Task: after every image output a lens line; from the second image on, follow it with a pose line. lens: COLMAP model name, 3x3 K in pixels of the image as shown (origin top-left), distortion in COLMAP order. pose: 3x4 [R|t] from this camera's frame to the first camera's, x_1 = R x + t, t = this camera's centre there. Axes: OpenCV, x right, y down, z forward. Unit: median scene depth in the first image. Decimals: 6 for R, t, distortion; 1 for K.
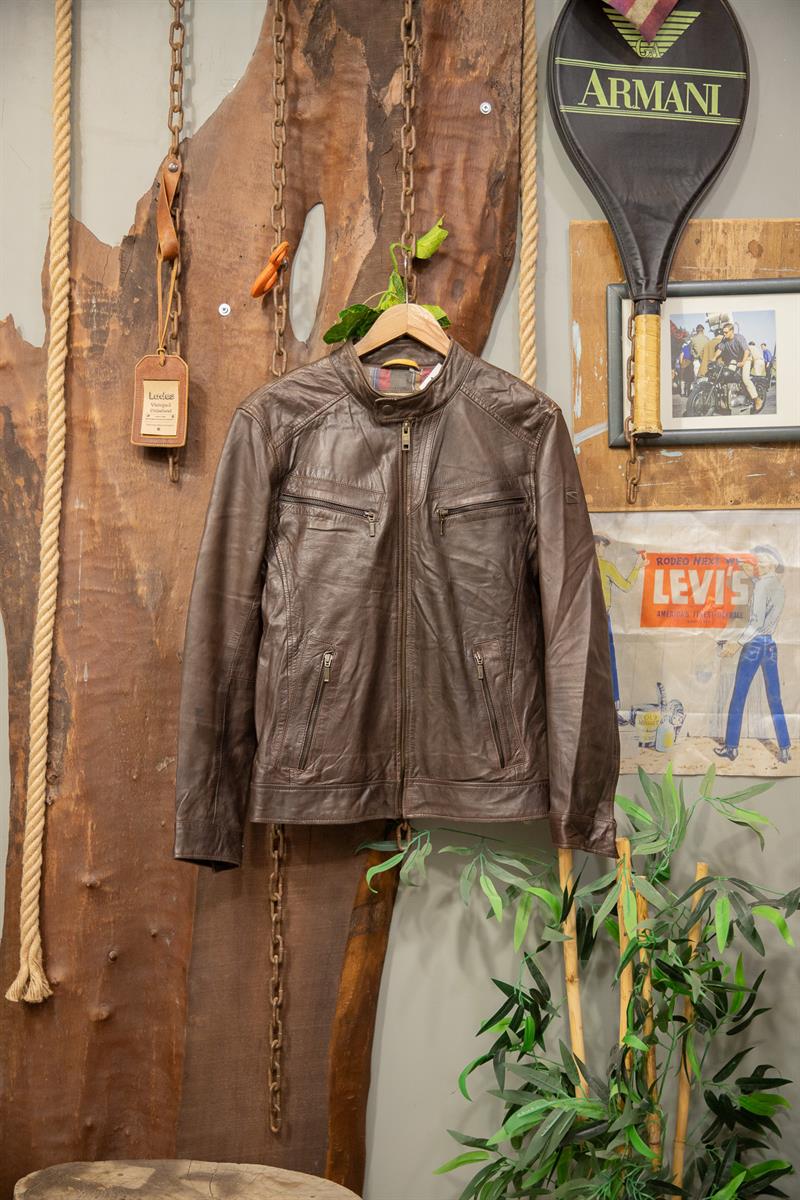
lens RADIAL K [[1369.7, 0, 400.3], [0, 1369.7, 611.6], [0, 0, 1]] dist [0.008895, 0.000000]
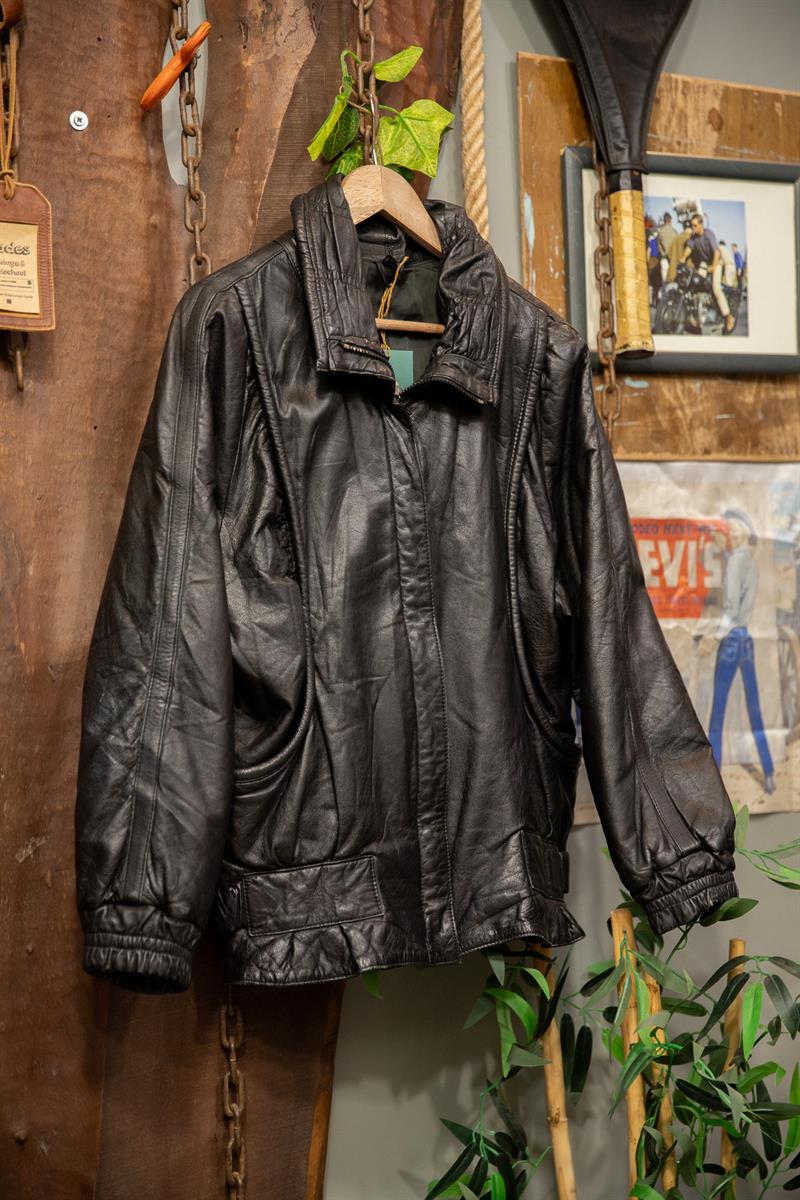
lens RADIAL K [[2065.3, 0, 396.0], [0, 2065.3, 610.6], [0, 0, 1]] dist [0.141360, 0.000000]
pose [[0.853820, -0.012041, 0.520430, -0.510220], [0.043028, 0.997944, -0.047504, 0.056203], [-0.518788, 0.062953, 0.852582, 0.123877]]
